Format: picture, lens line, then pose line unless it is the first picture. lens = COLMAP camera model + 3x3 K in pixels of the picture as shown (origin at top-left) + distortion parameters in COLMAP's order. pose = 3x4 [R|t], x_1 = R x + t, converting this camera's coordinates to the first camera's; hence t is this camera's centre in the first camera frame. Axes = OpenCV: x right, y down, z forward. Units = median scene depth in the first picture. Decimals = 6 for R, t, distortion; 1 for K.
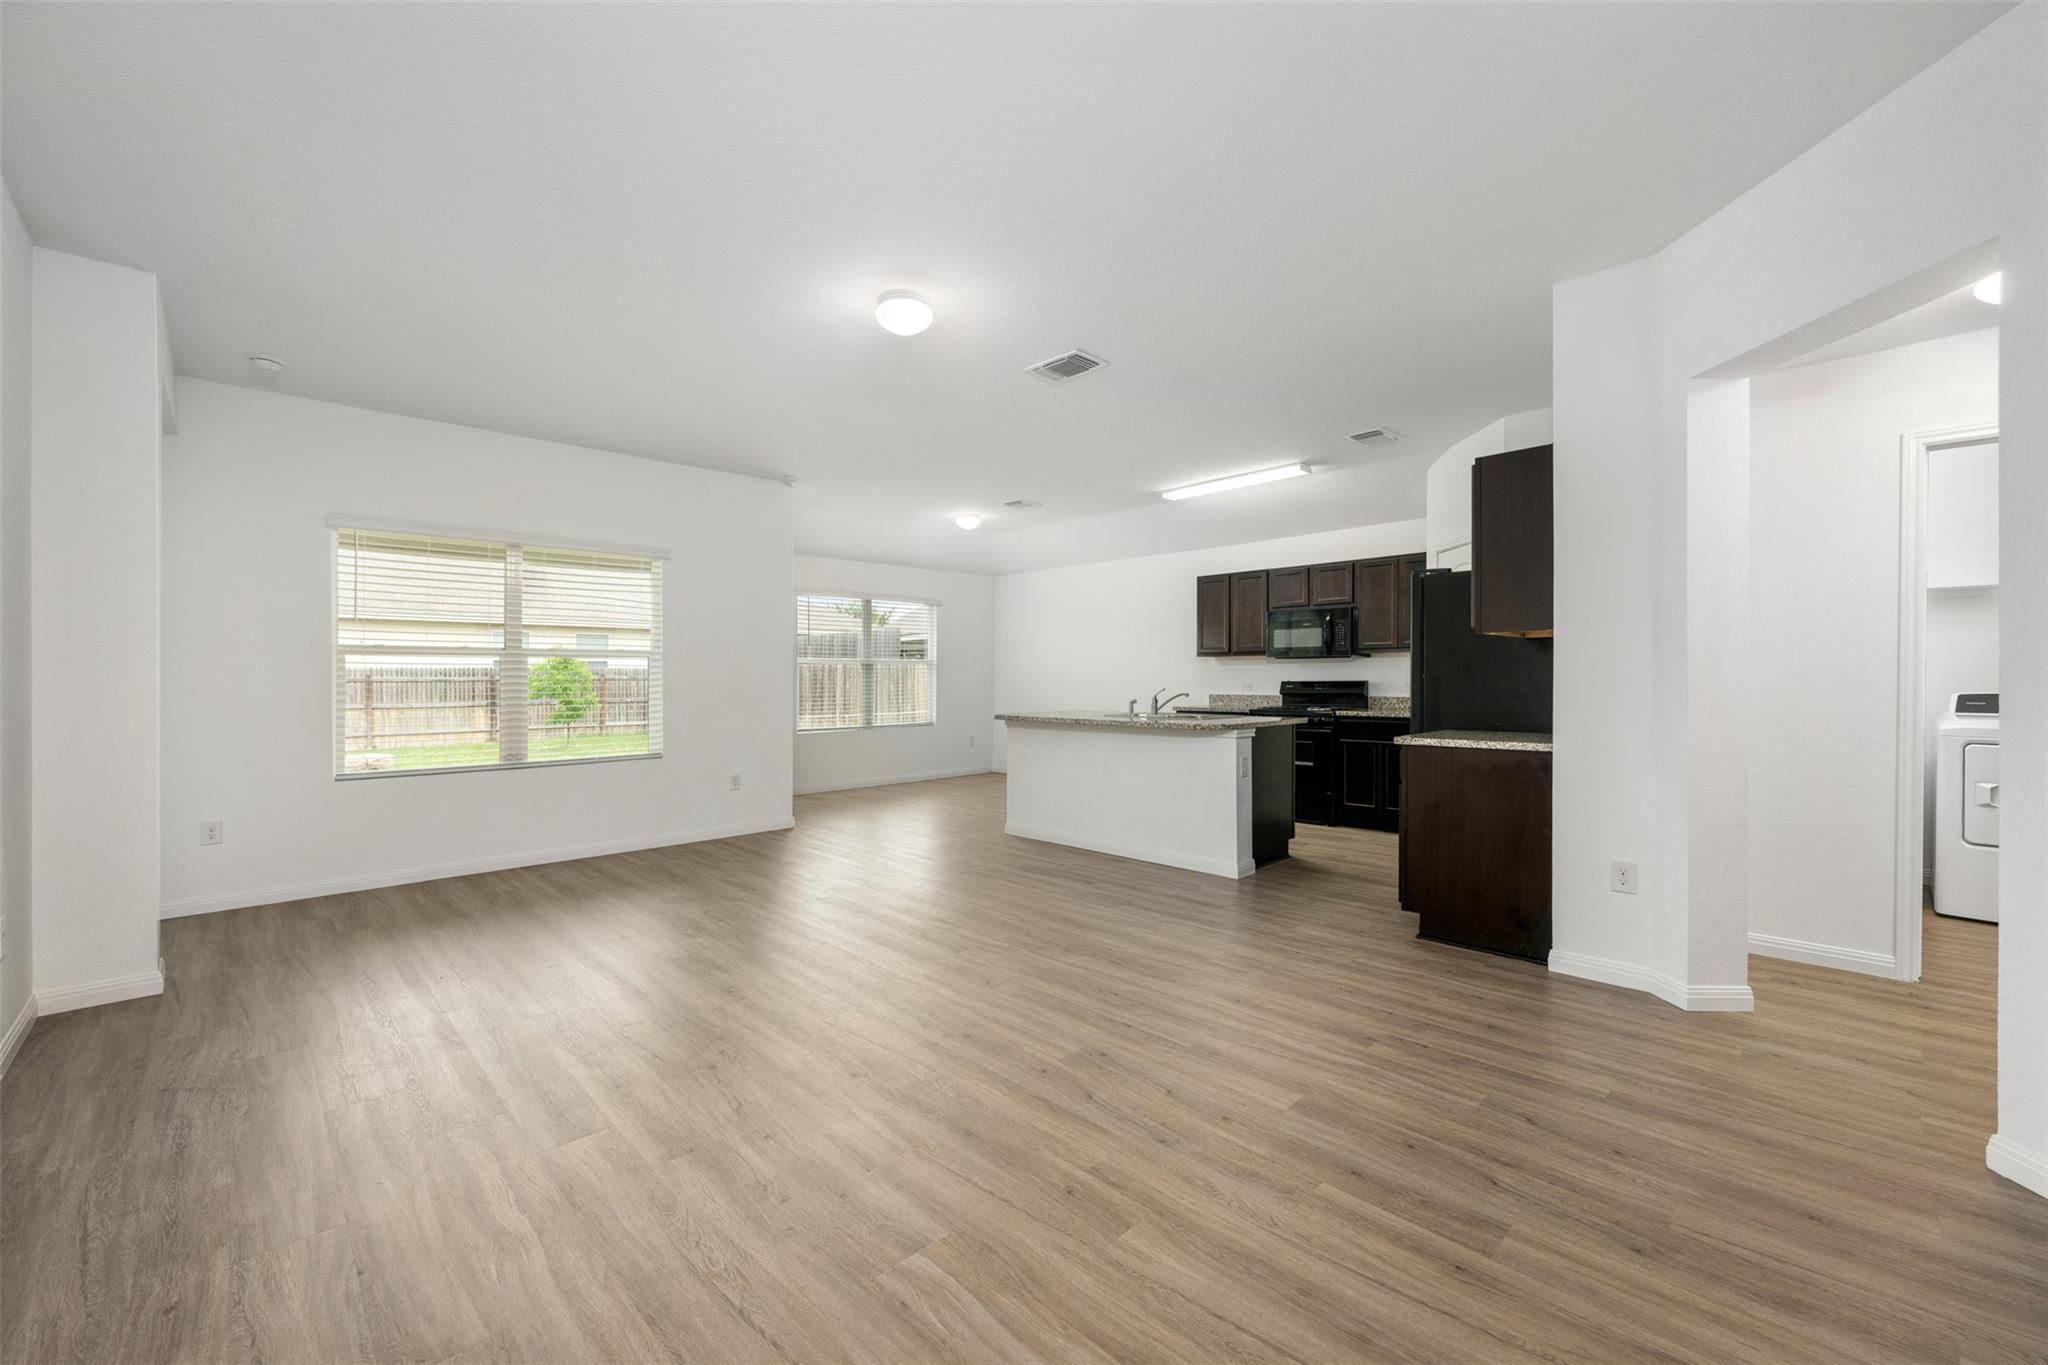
lens RADIAL K [[810.6, 0, 1019.9], [0, 810.6, 683.8], [0, 0, 1]] dist [-0.001220, 0.000007]
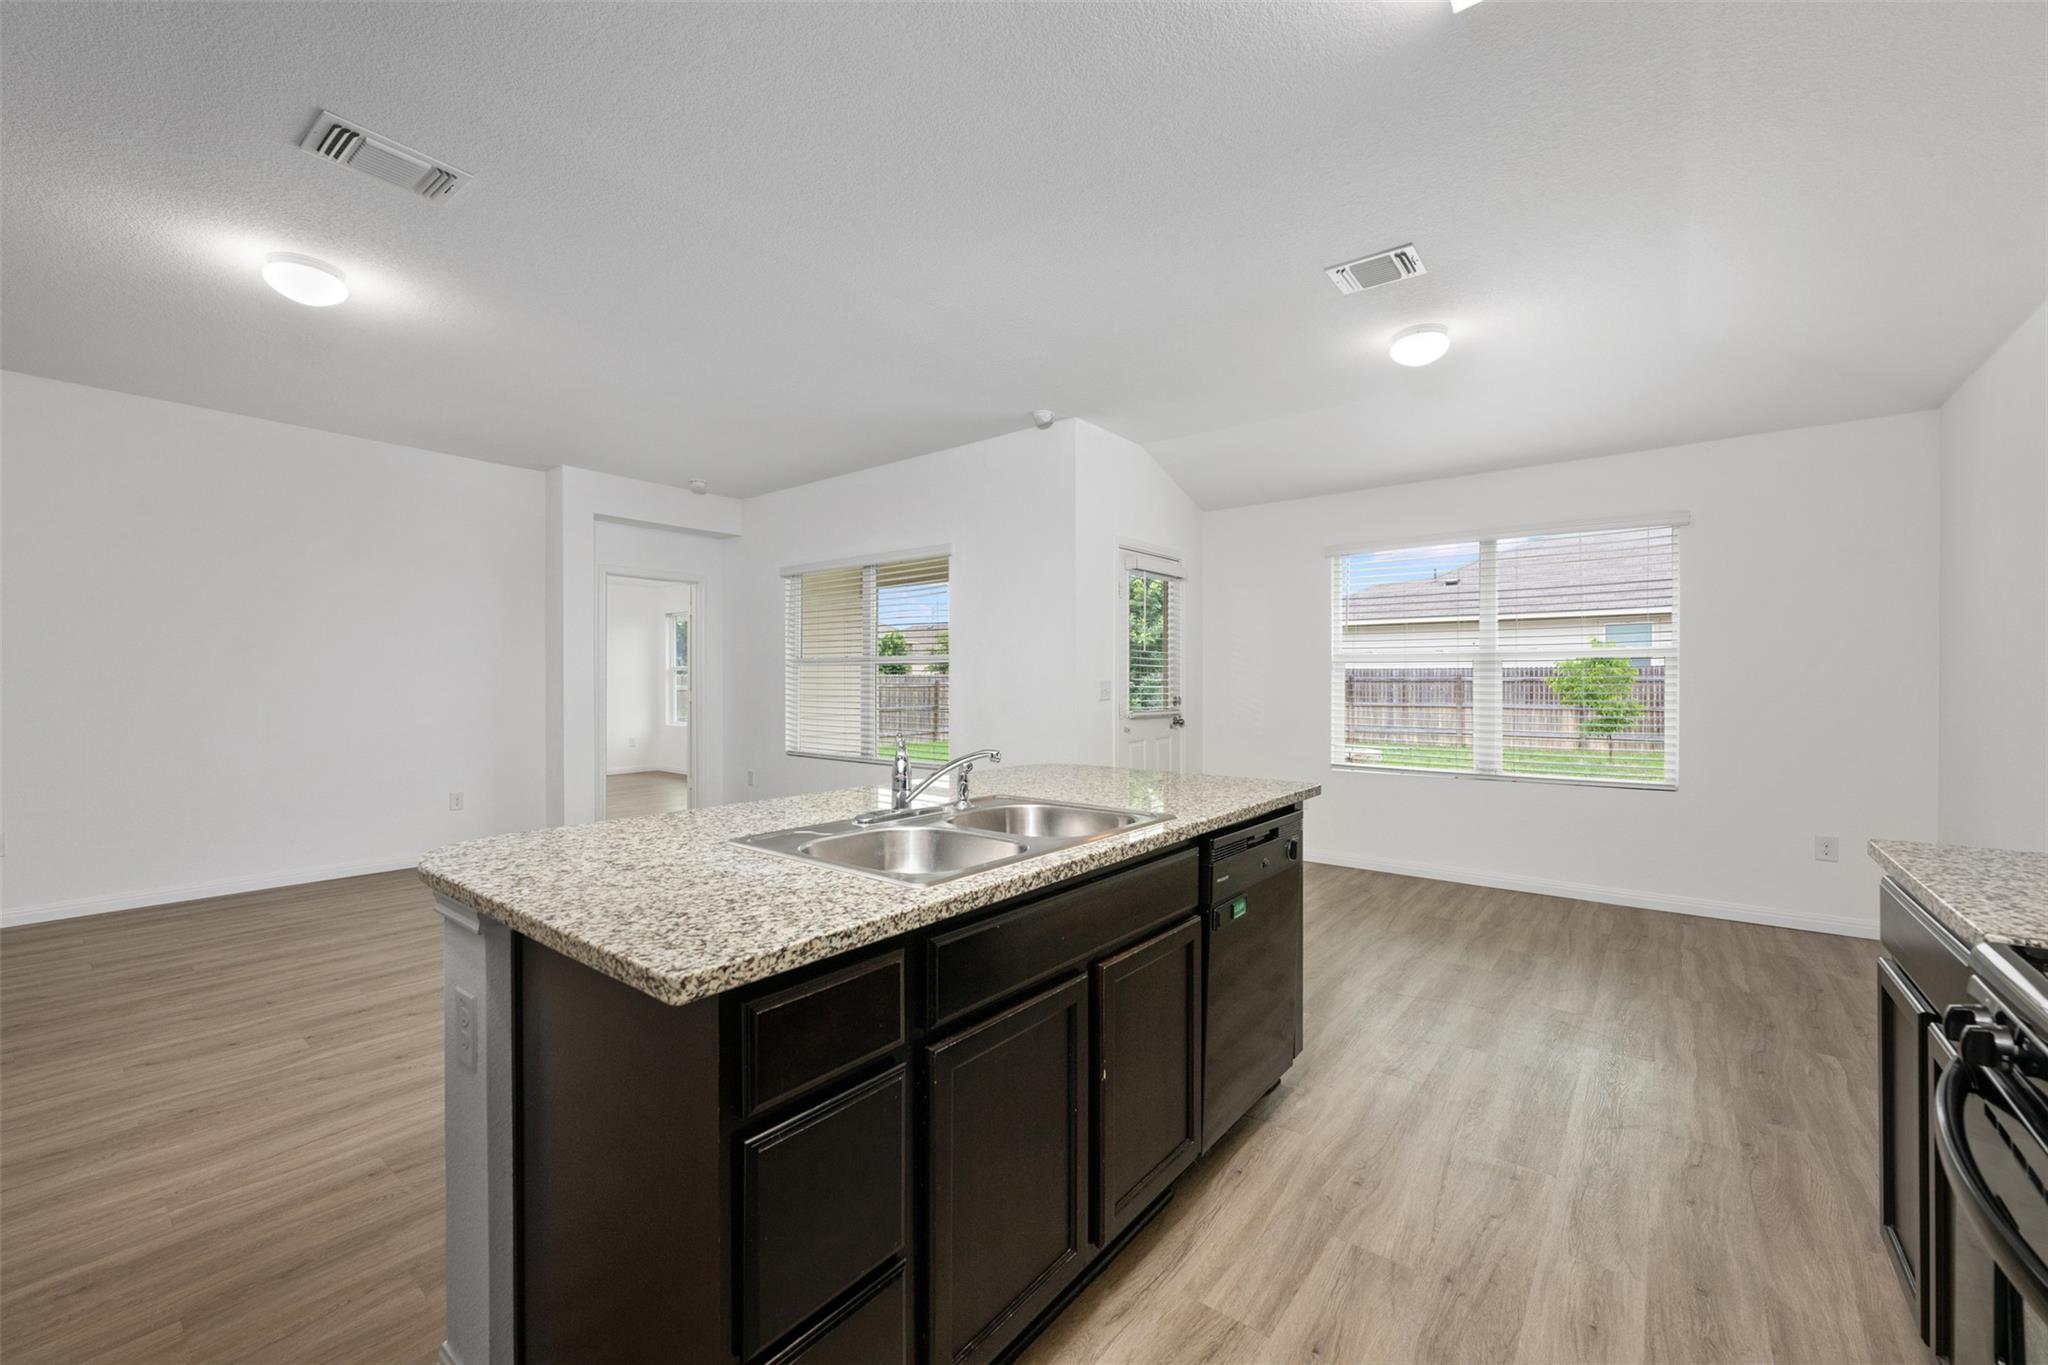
lens RADIAL K [[810.6, 0, 1023.6], [0, 810.6, 685.6], [0, 0, 1]] dist [-0.001220, 0.000007]
pose [[0.125749, 0.013282, -0.991973, 0.476965], [-0.007628, 0.999894, 0.012421, -0.017553], [0.992033, 0.006005, 0.125837, 0.962140]]
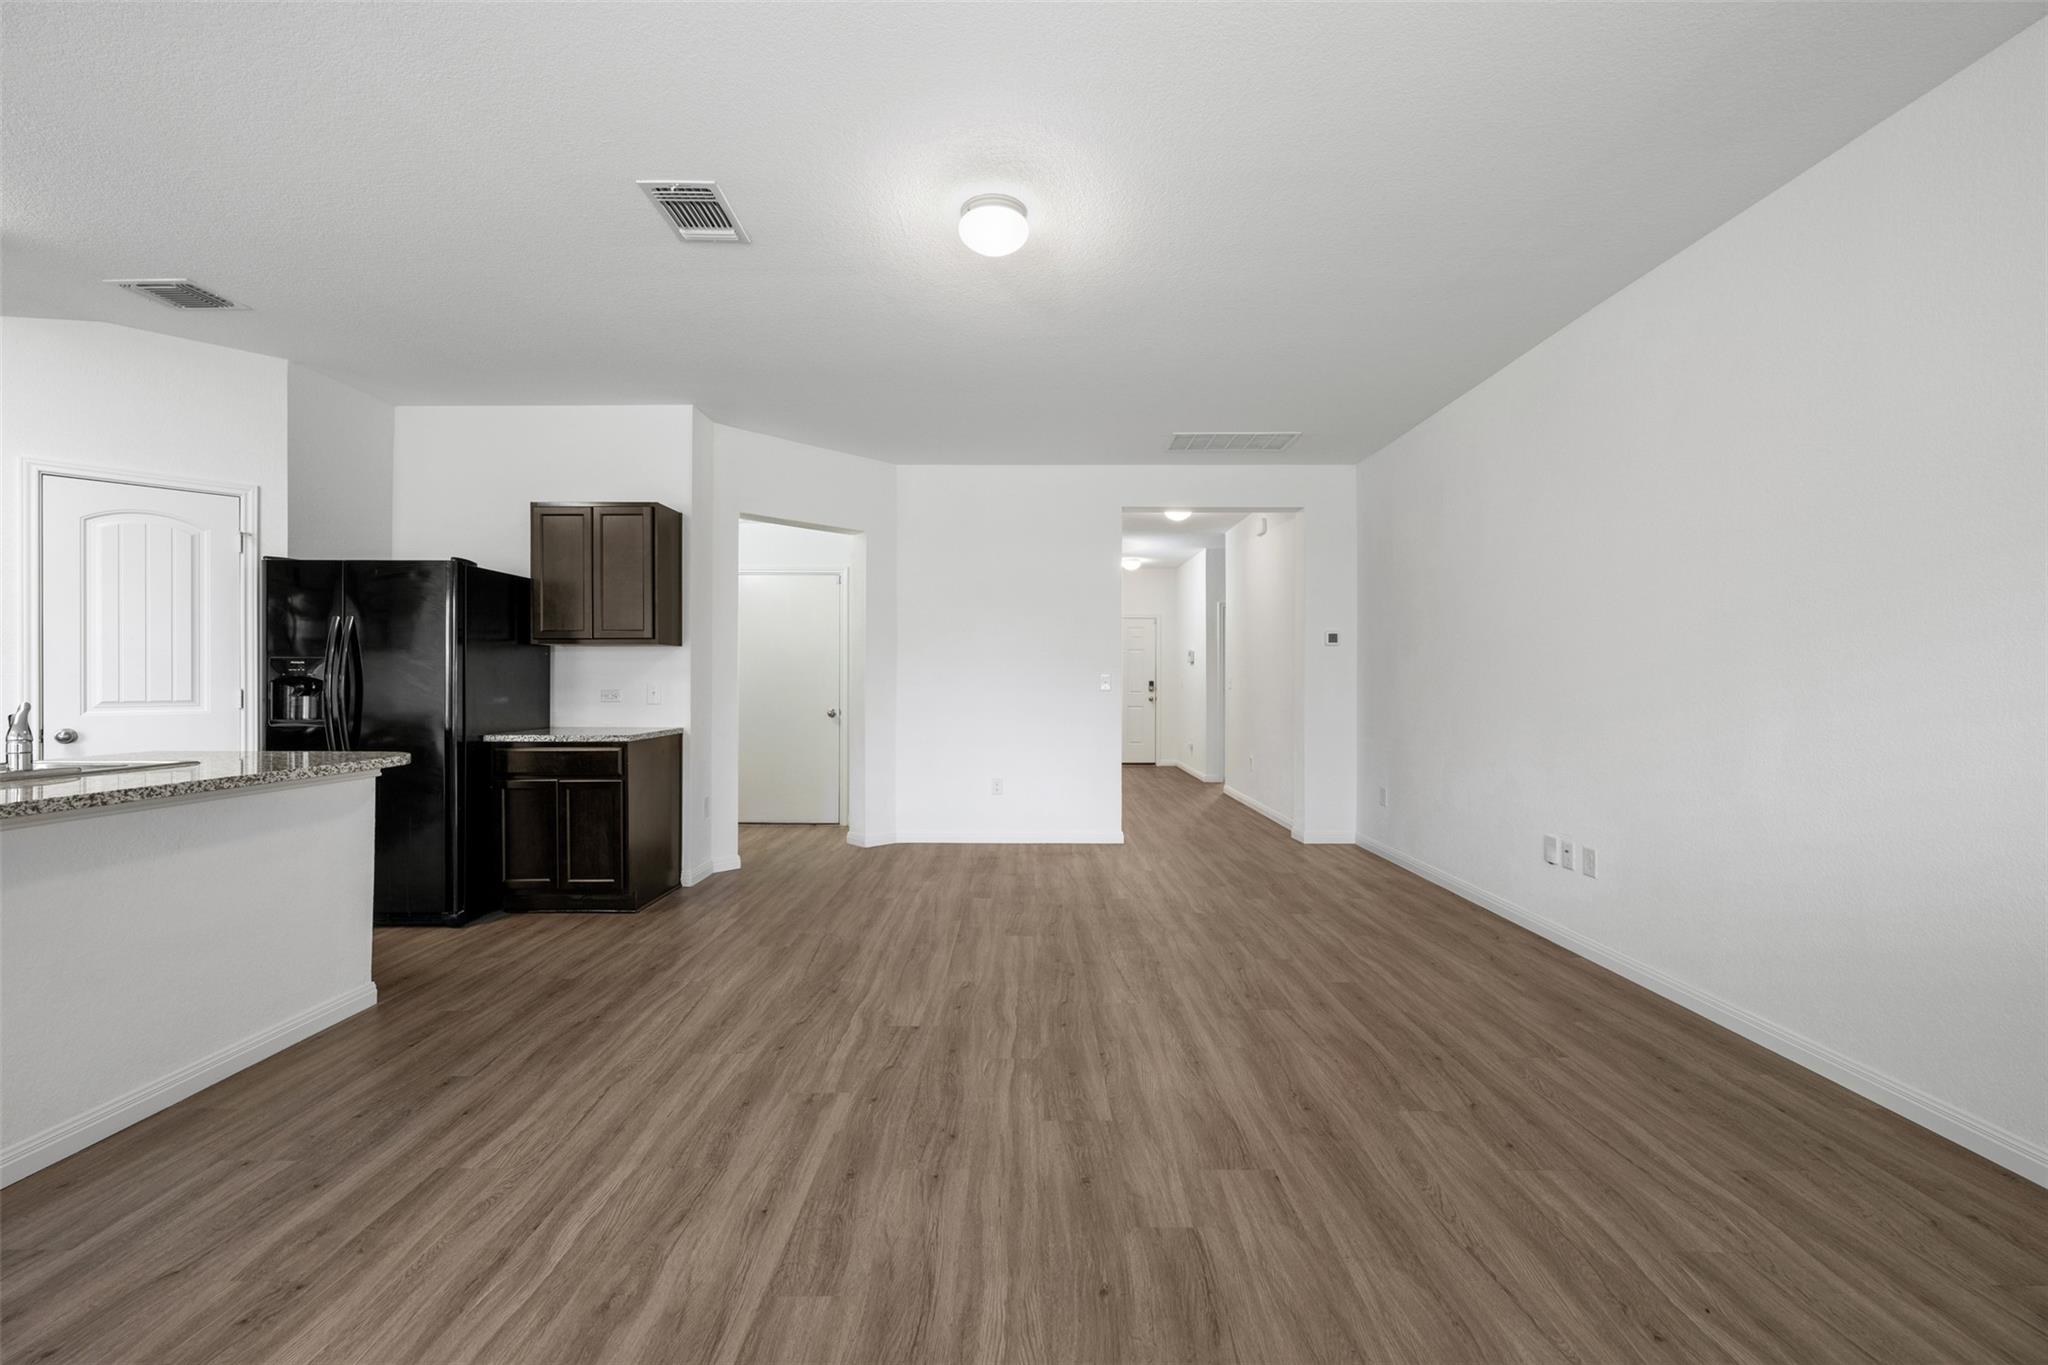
lens RADIAL K [[810.6, 0, 1021.2], [0, 810.6, 680.7], [0, 0, 1]] dist [-0.001220, 0.000007]
pose [[-0.712740, 0.004168, 0.701416, -0.424172], [0.005767, 0.999983, -0.000082, -0.002448], [-0.701405, 0.003987, -0.712752, 0.897563]]
